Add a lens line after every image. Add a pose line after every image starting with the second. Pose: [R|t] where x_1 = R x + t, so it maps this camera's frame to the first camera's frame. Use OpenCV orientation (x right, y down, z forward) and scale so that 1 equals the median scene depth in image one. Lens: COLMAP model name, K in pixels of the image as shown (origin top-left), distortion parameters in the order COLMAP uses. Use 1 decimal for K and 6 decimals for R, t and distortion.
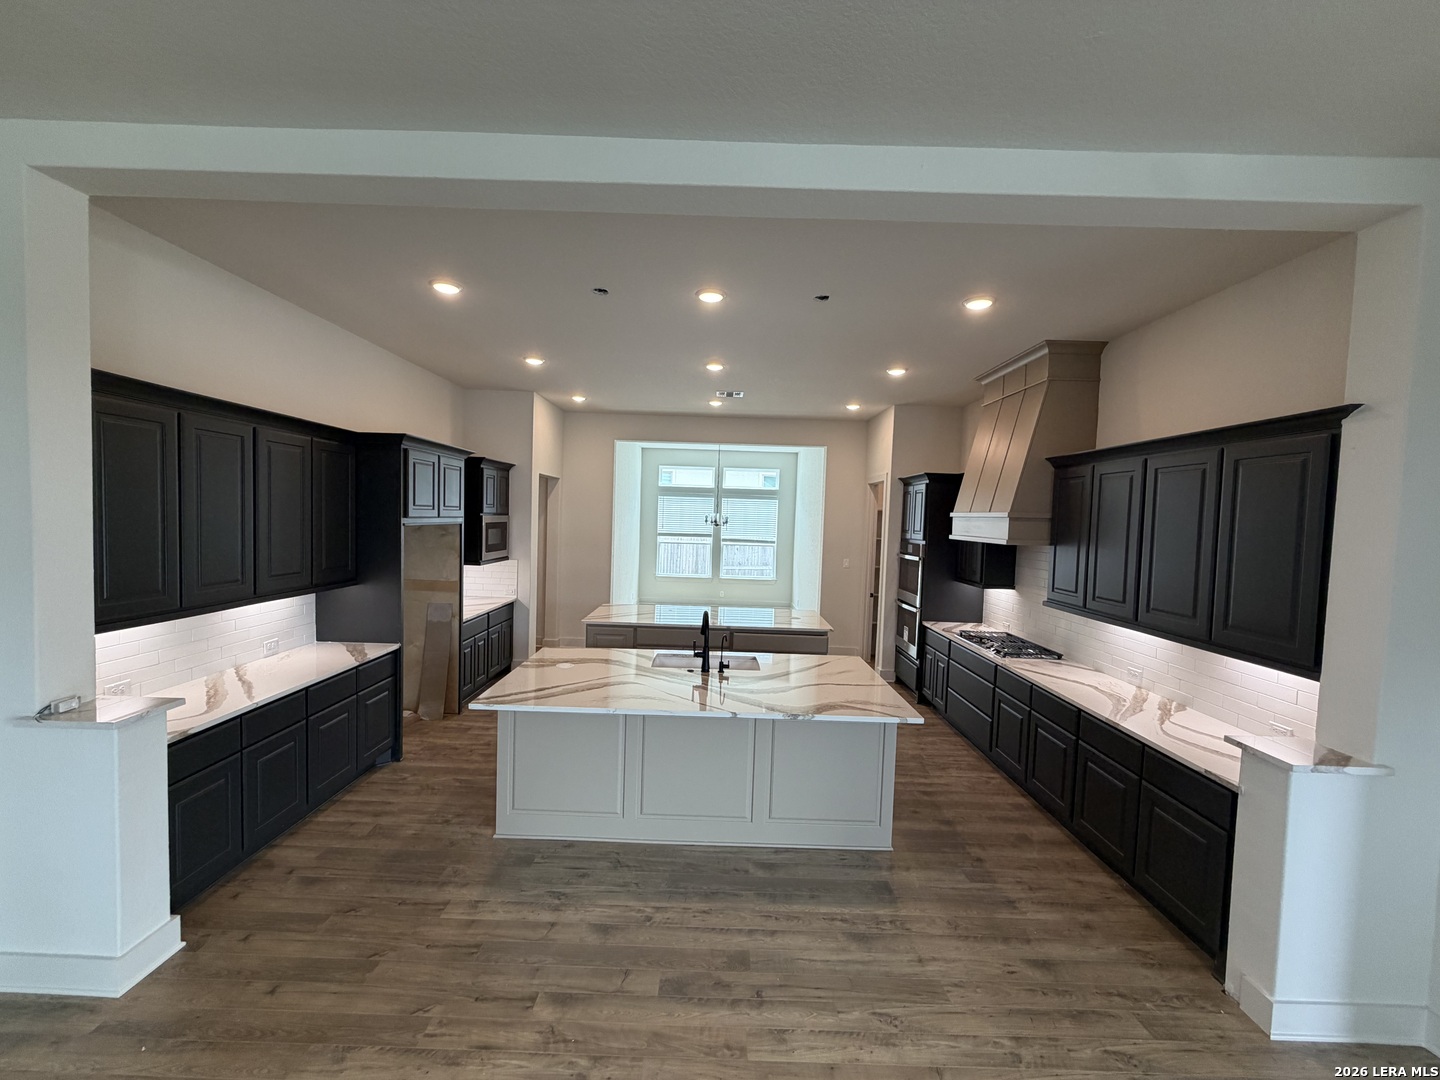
lens RADIAL K [[570.8, 0, 713.2], [0, 570.8, 541.9], [0, 0, 1]] dist [-0.002573, -0.000293]
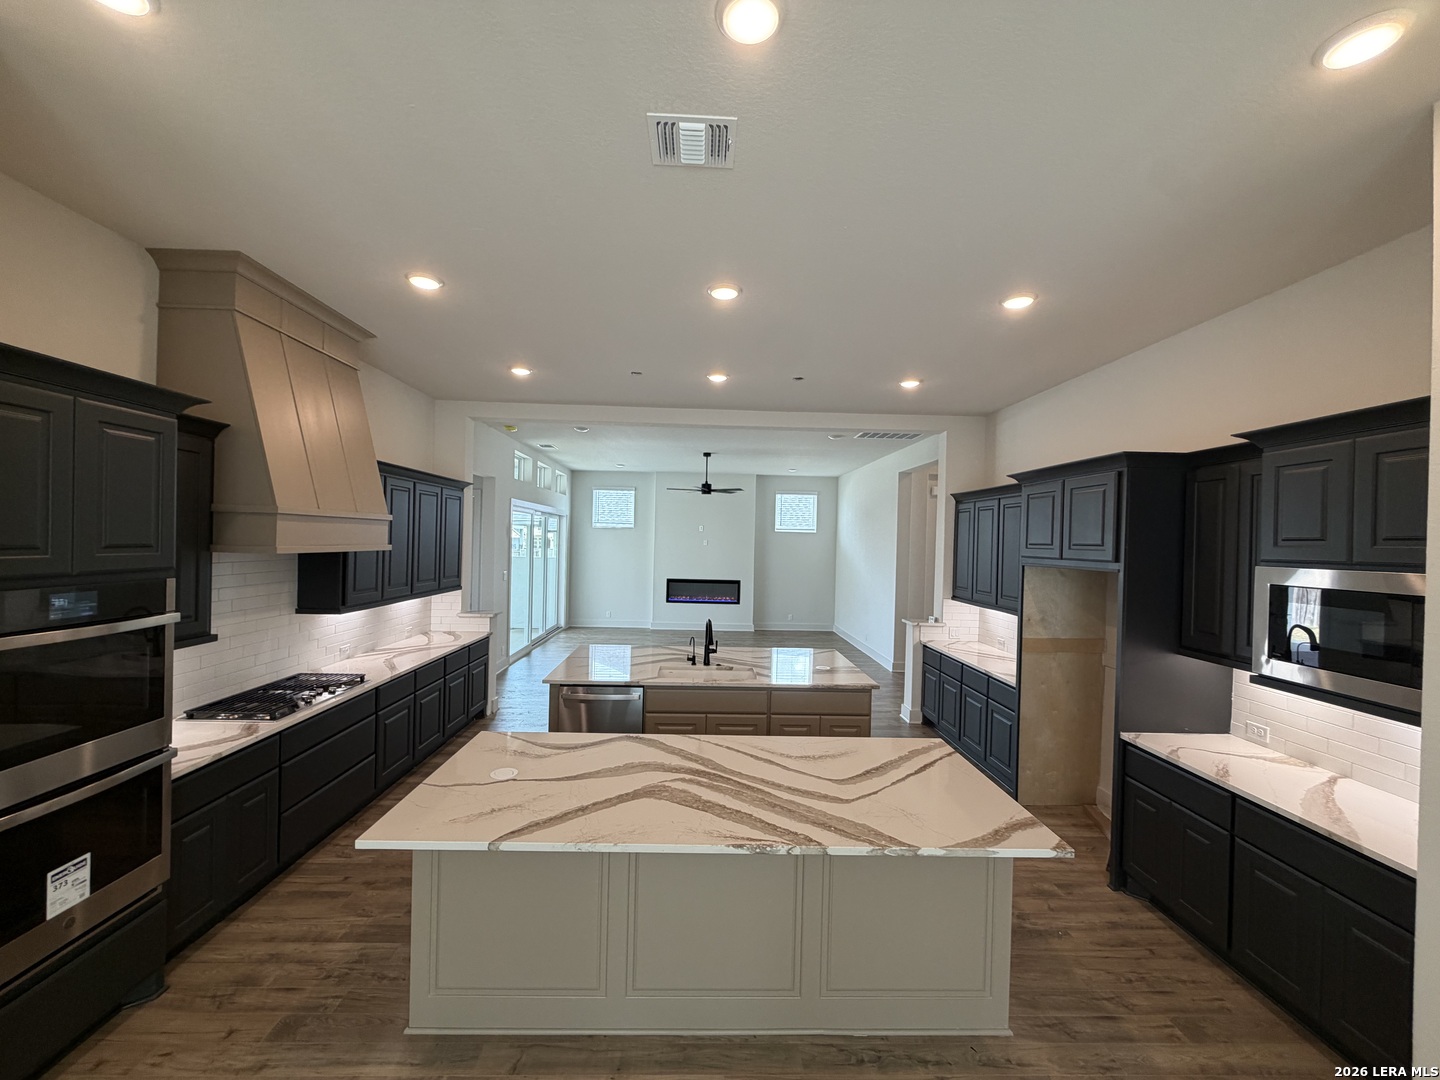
lens RADIAL K [[570.8, 0, 718.6], [0, 570.8, 541.6], [0, 0, 1]] dist [-0.002573, -0.000293]
pose [[-0.998042, -0.054640, -0.030425, 0.011846], [-0.056090, 0.997221, 0.049024, -0.097167], [0.027662, 0.050635, -0.998334, 2.243849]]
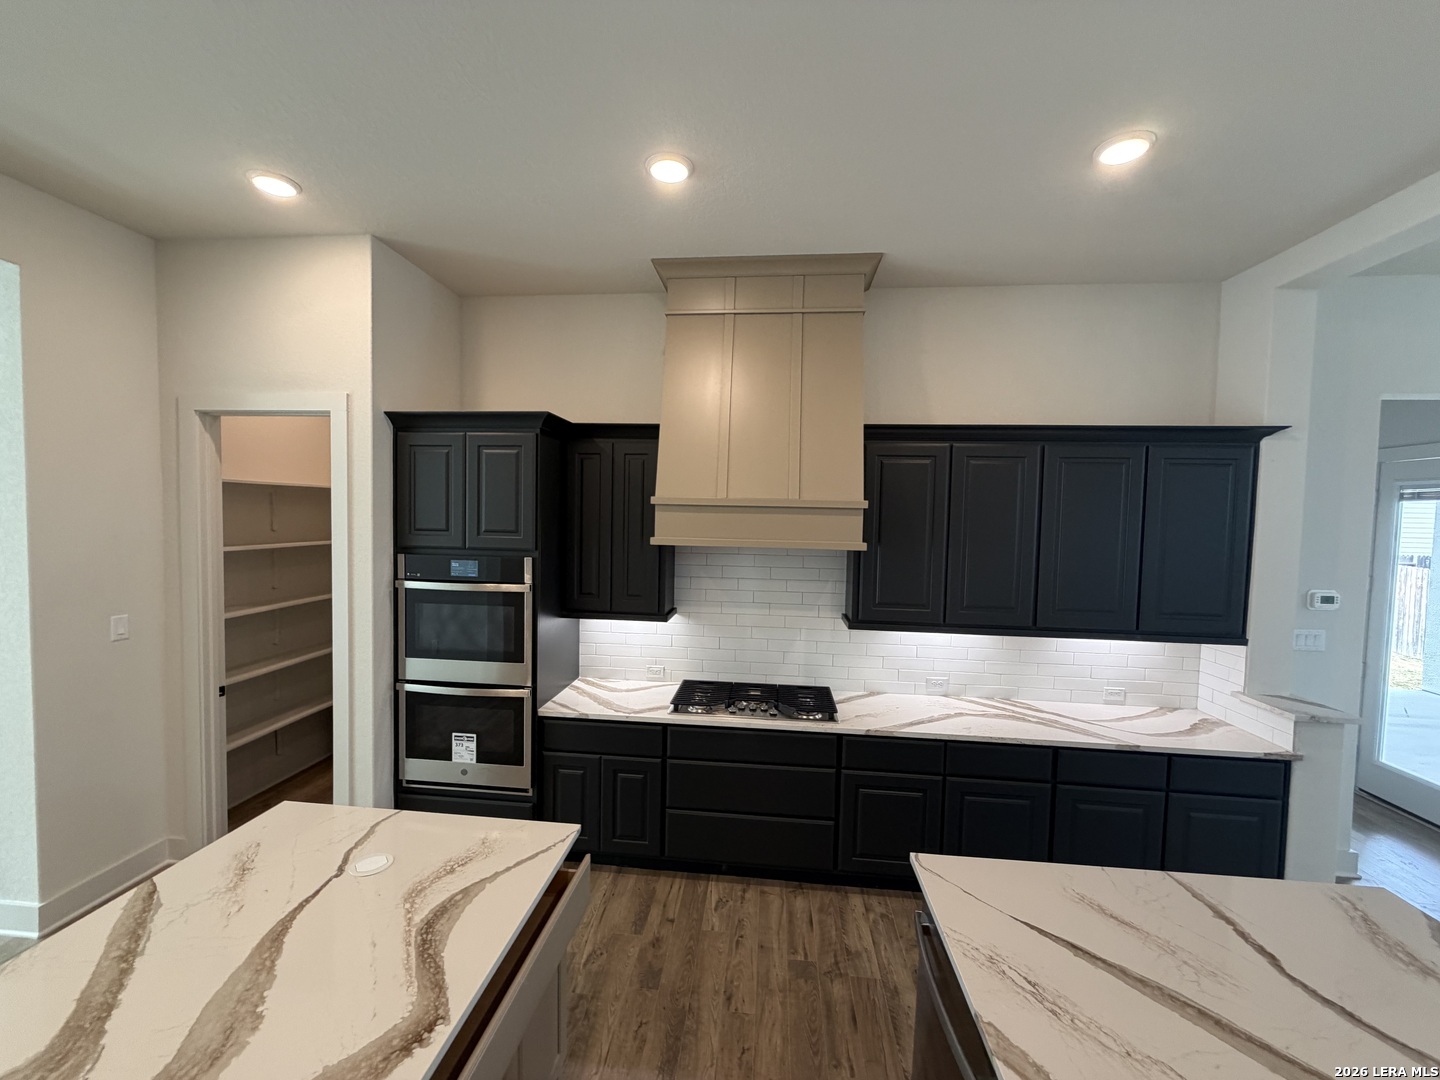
lens RADIAL K [[570.8, 0, 712.6], [0, 570.8, 538.7], [0, 0, 1]] dist [-0.002573, -0.000293]
pose [[0.099207, -0.067092, 0.992802, -0.178633], [0.027879, 0.997520, 0.064625, -0.065021], [-0.994676, 0.021267, 0.100832, 1.288306]]
